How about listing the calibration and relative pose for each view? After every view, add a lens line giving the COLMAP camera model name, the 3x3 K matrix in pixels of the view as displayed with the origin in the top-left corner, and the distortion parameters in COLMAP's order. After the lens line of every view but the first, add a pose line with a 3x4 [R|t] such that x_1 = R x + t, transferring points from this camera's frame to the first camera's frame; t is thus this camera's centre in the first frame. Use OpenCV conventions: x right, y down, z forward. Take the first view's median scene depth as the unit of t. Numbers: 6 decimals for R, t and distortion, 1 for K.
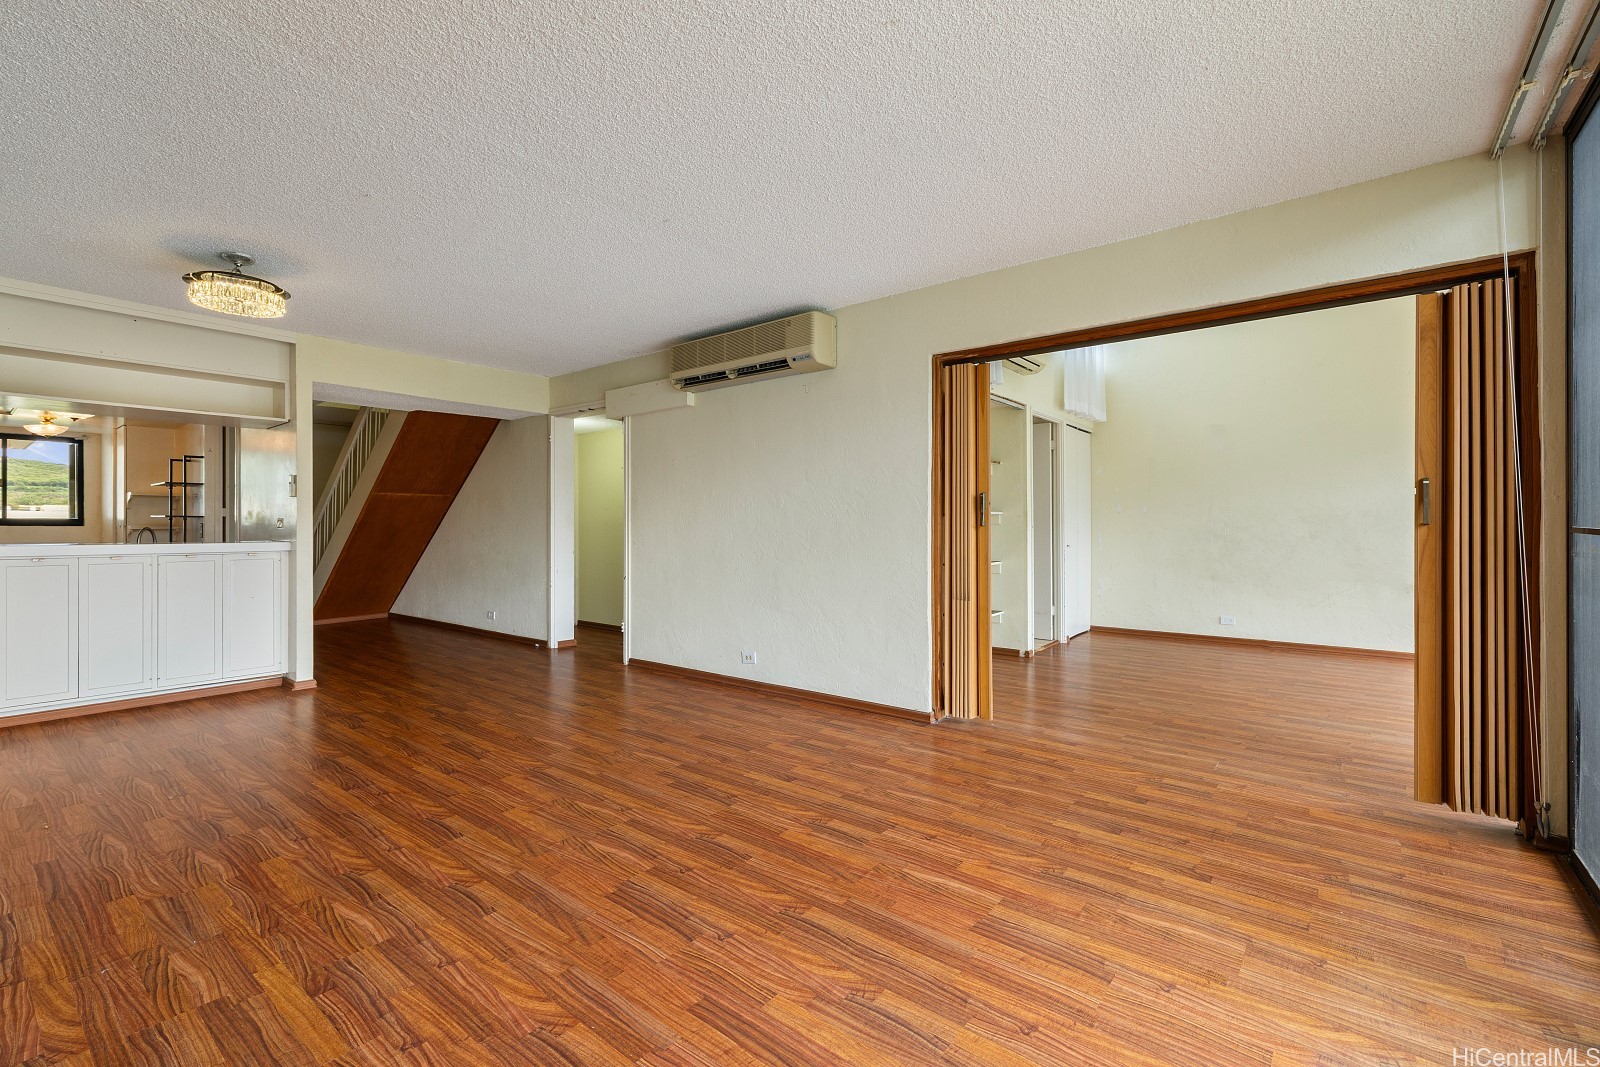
lens RADIAL K [[702.0, 0, 788.0], [0, 702.0, 523.7], [0, 0, 1]] dist [-0.000156, -0.000219]
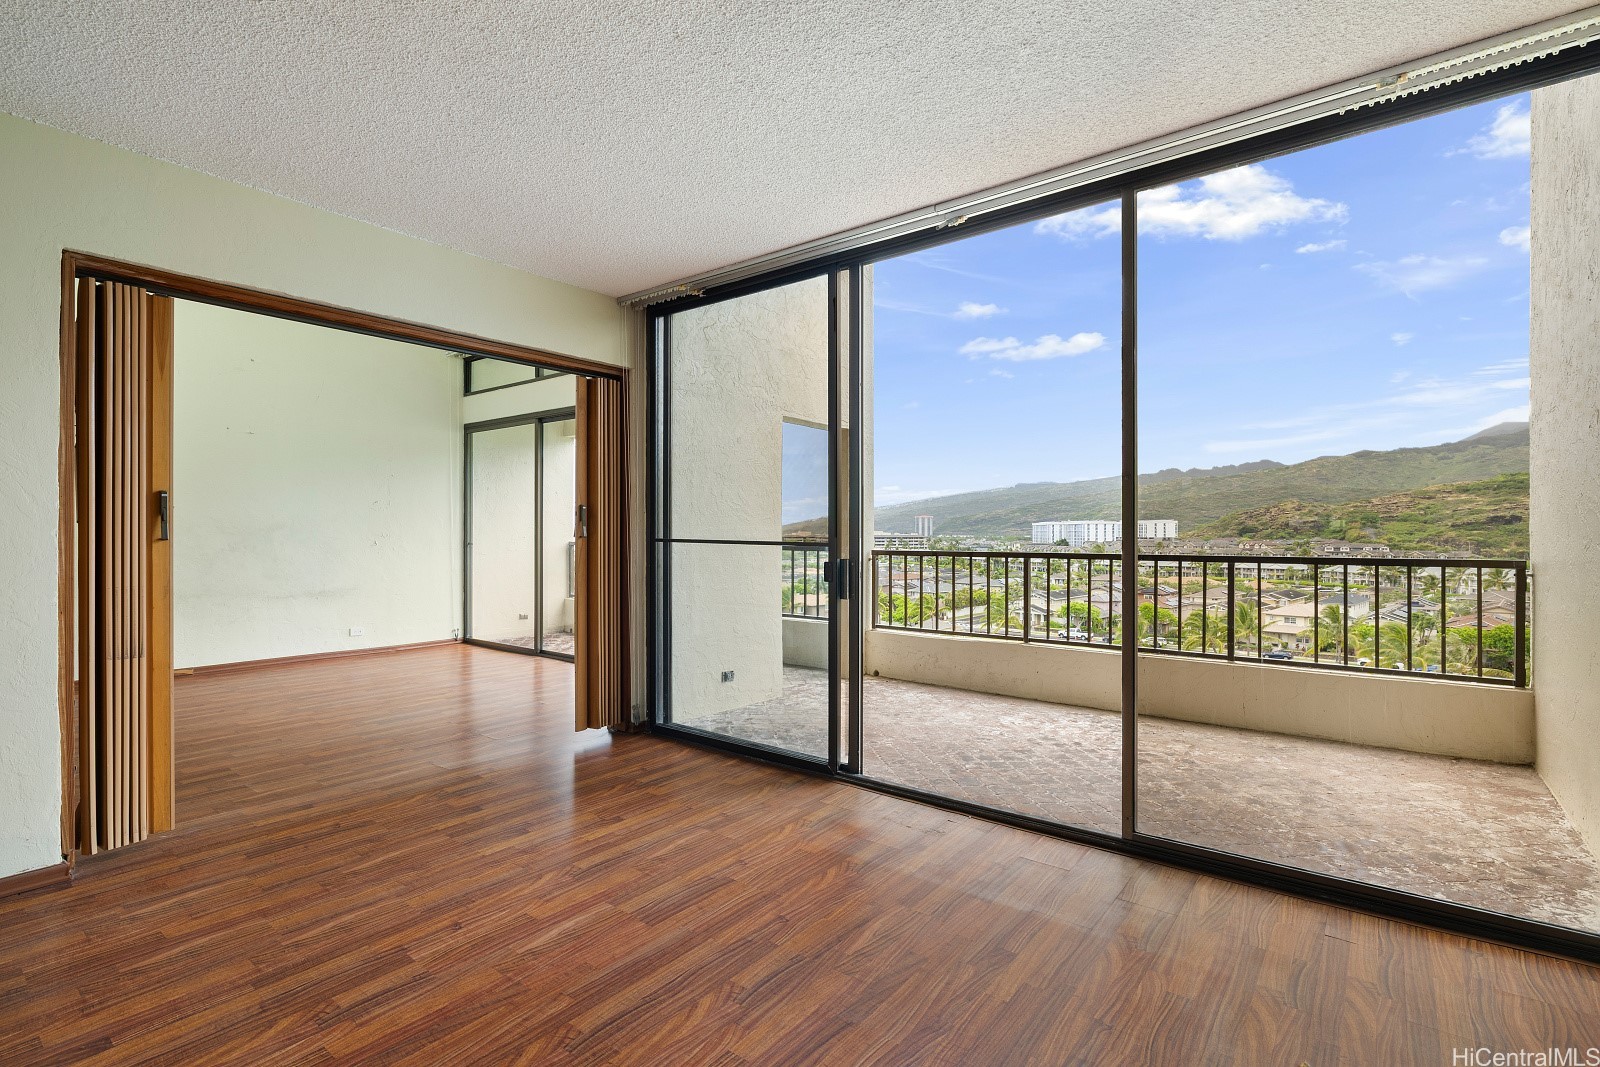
lens RADIAL K [[751.8, 0, 801.5], [0, 751.8, 537.3], [0, 0, 1]] dist [-0.001698, -0.000104]
pose [[-0.024267, -0.005488, 0.999690, -0.633979], [-0.001330, 0.999984, 0.005458, -0.007453], [-0.999705, -0.001197, -0.024274, 0.586678]]
